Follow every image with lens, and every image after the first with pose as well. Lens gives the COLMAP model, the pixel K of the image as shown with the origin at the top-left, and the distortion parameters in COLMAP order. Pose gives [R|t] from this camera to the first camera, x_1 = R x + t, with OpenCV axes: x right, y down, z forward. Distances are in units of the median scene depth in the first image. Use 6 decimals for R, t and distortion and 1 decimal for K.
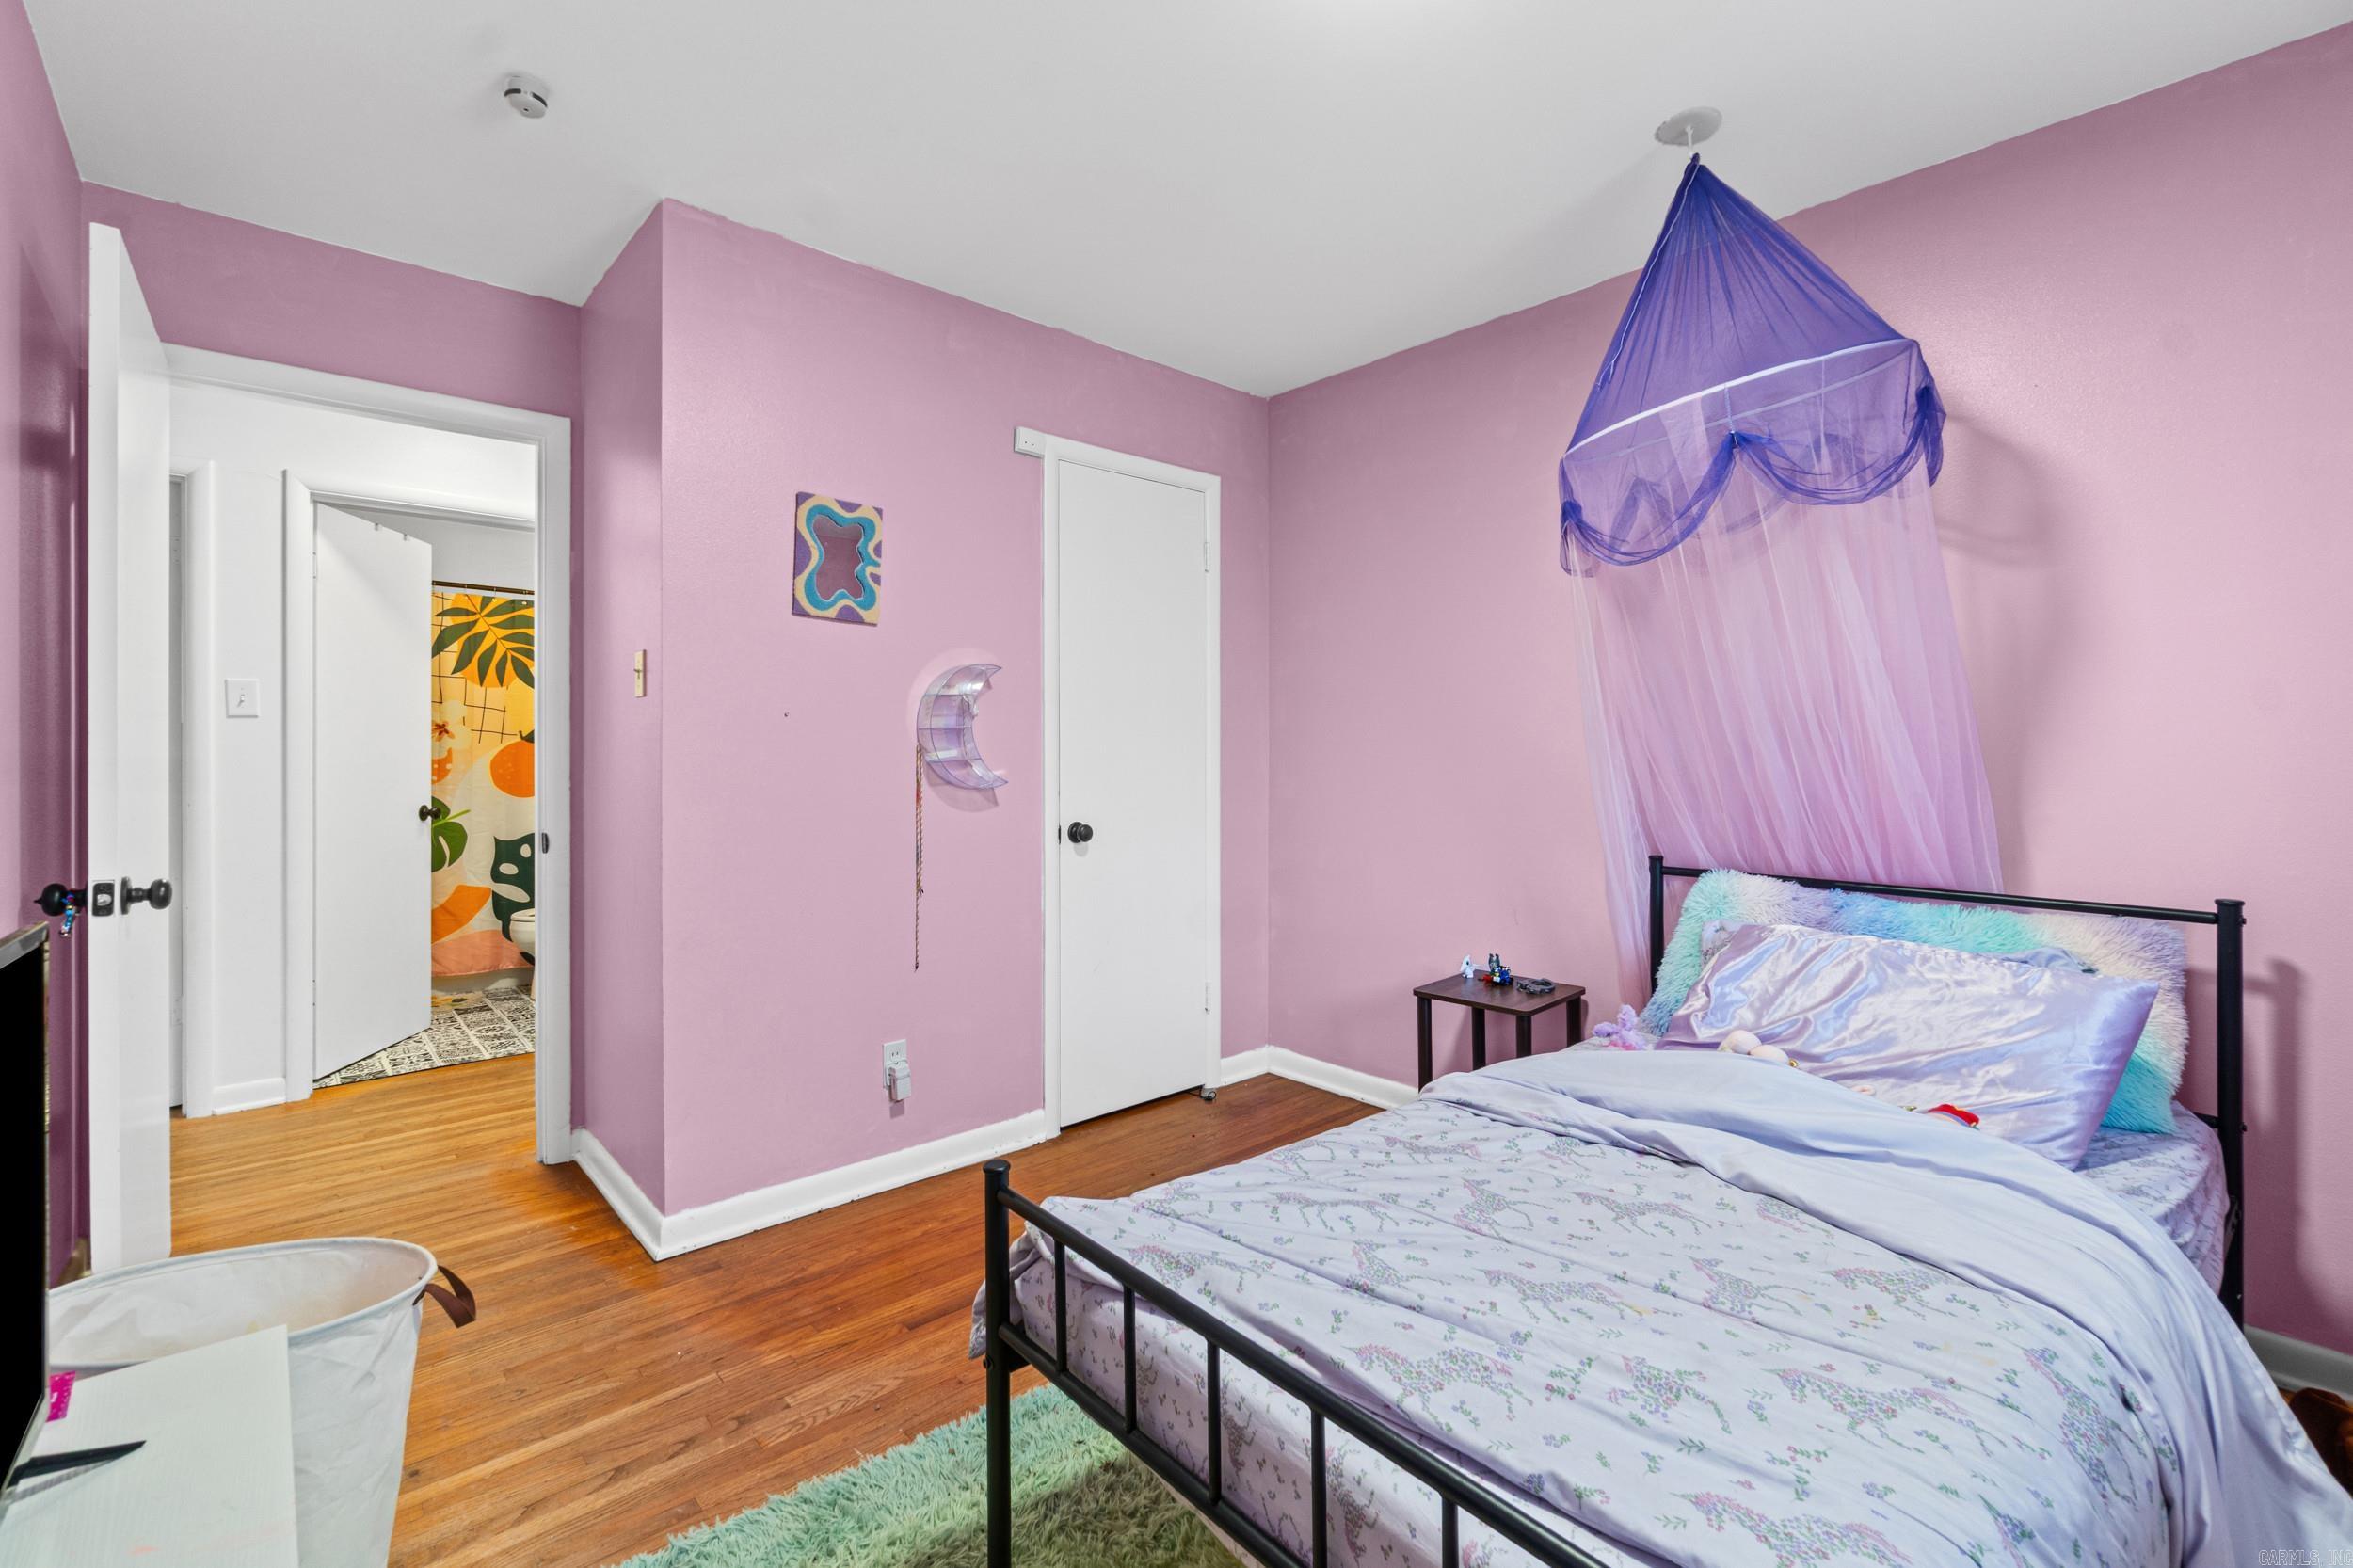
lens RADIAL K [[1022.4, 0, 1170.5], [0, 1022.4, 765.0], [0, 0, 1]] dist [0.001608, 0.000022]
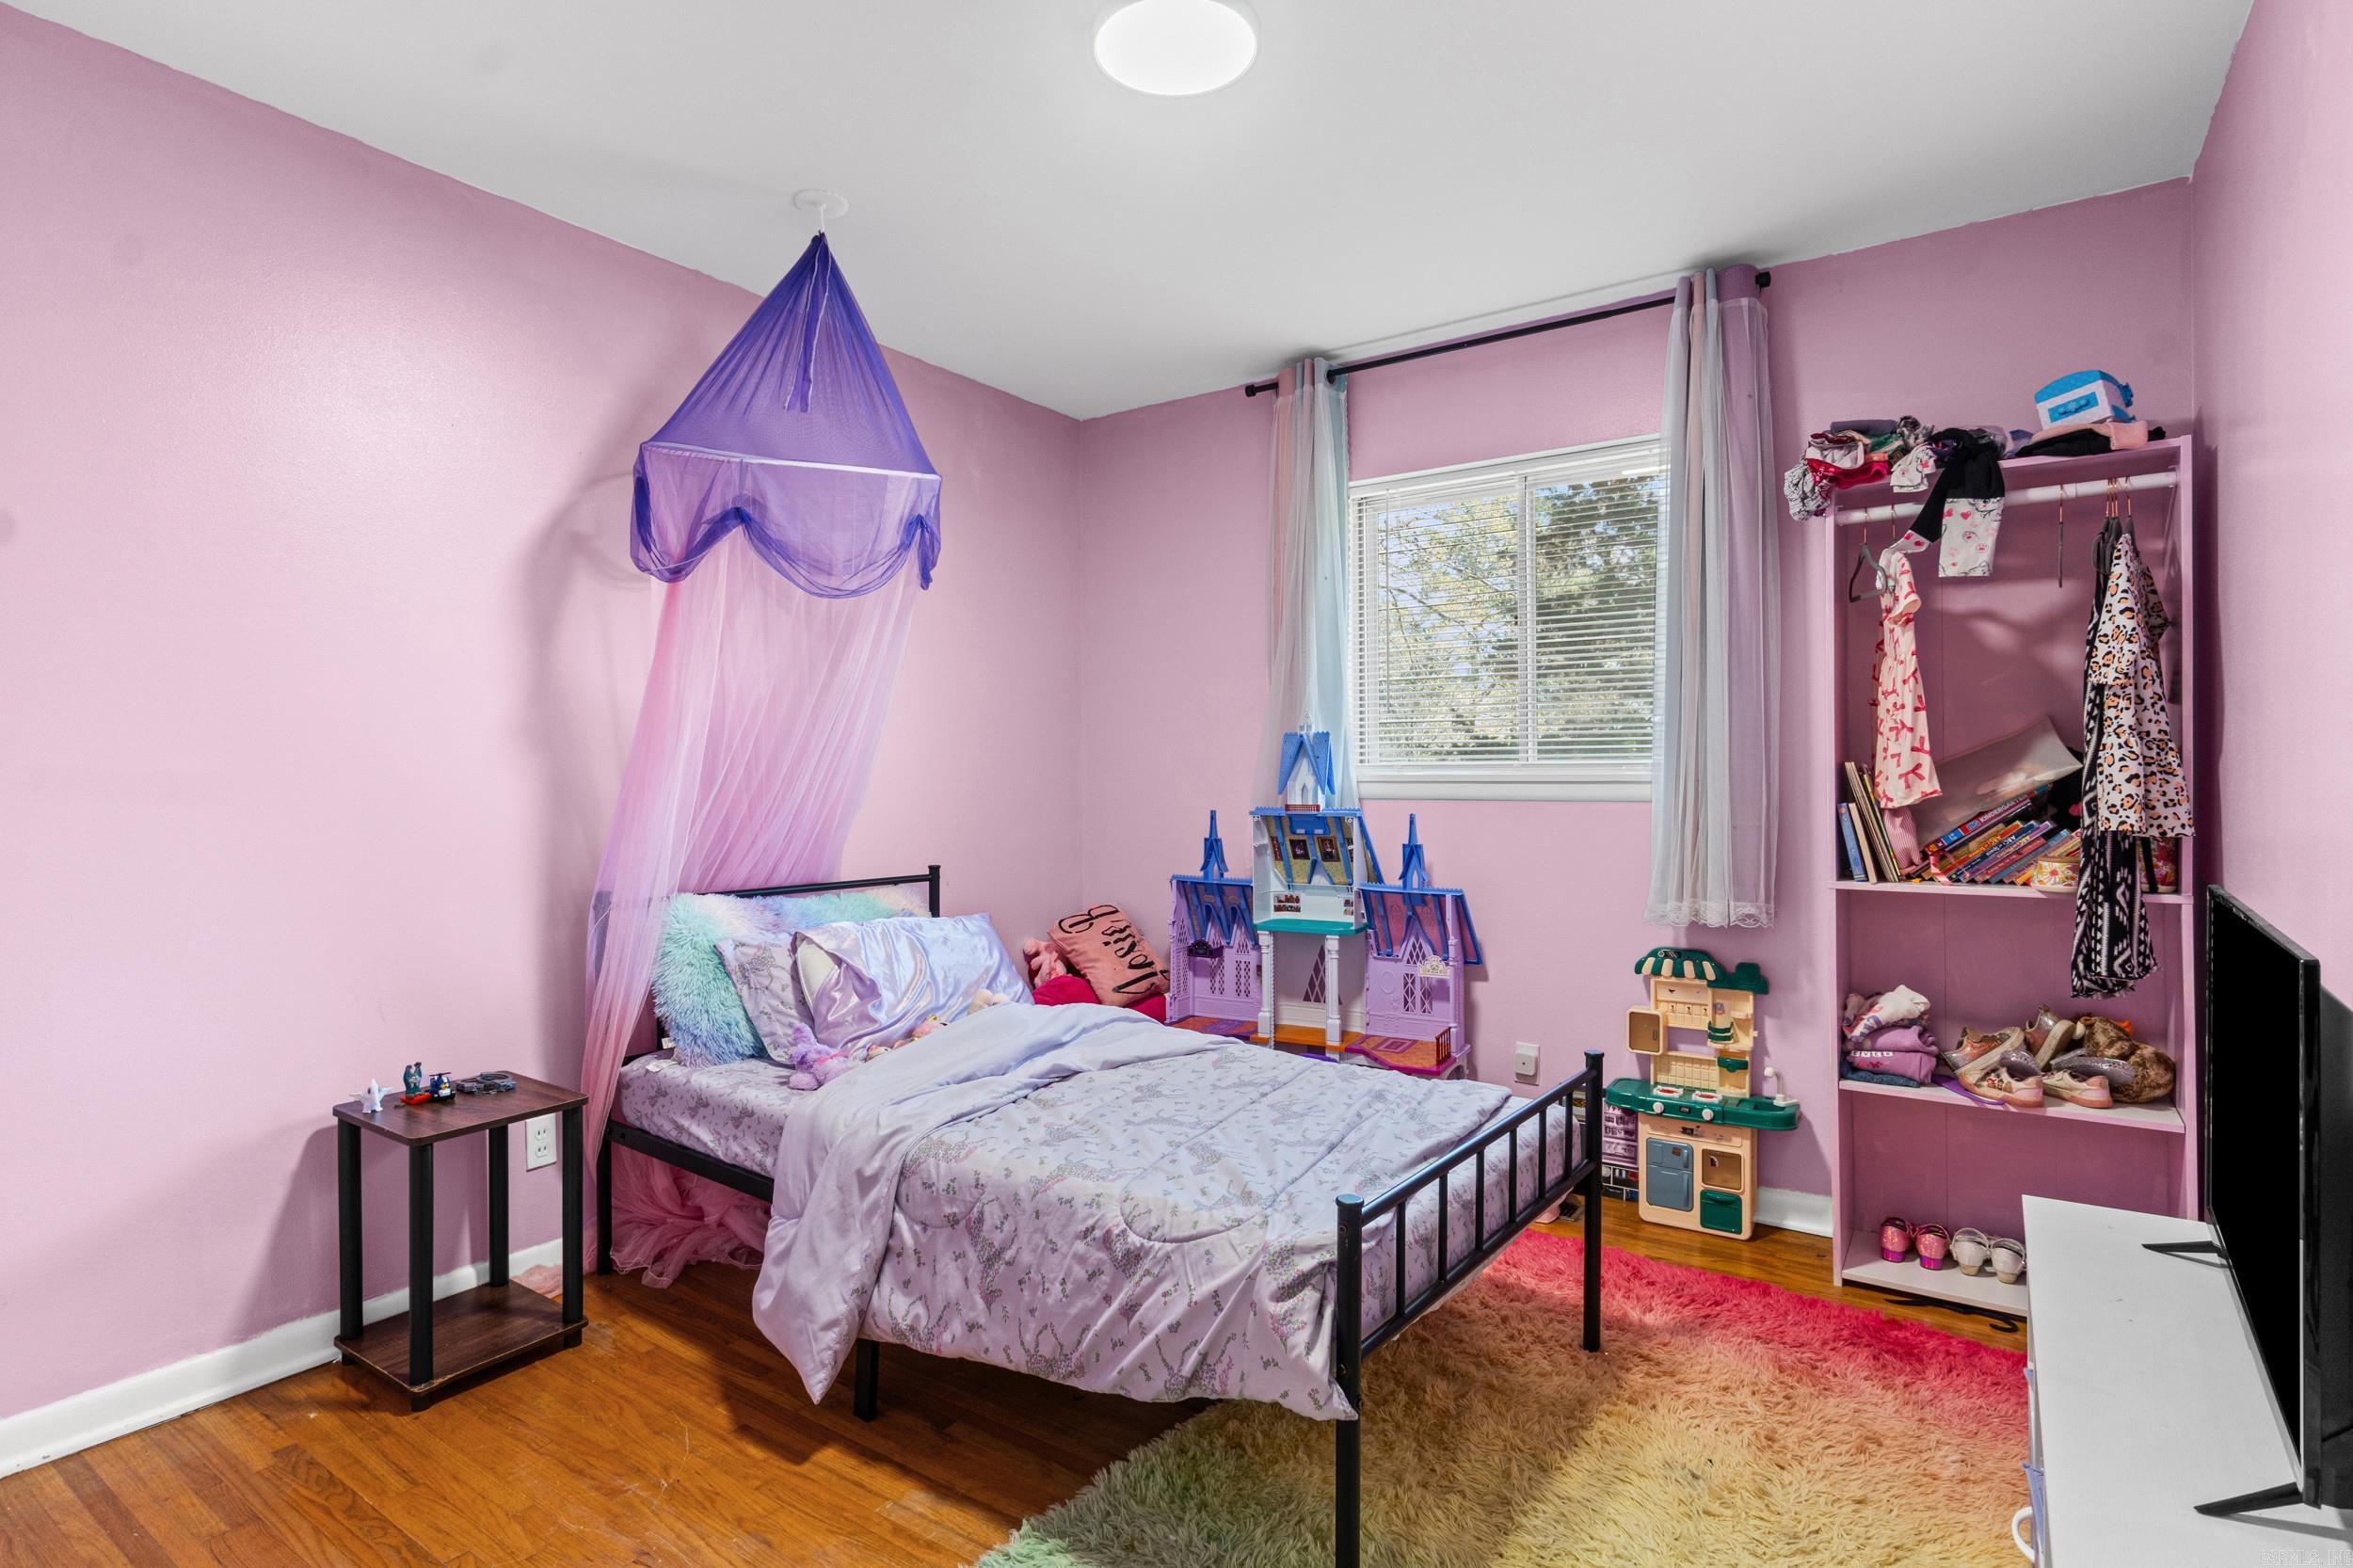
lens RADIAL K [[1194.6, 0, 1168.2], [0, 1194.6, 772.1], [0, 0, 1]] dist [0.003260, -0.000603]
pose [[-0.224360, 0.003865, 0.974499, -0.884956], [0.008545, 0.999961, -0.001999, -0.012337], [-0.974469, 0.007878, -0.224385, 0.998880]]
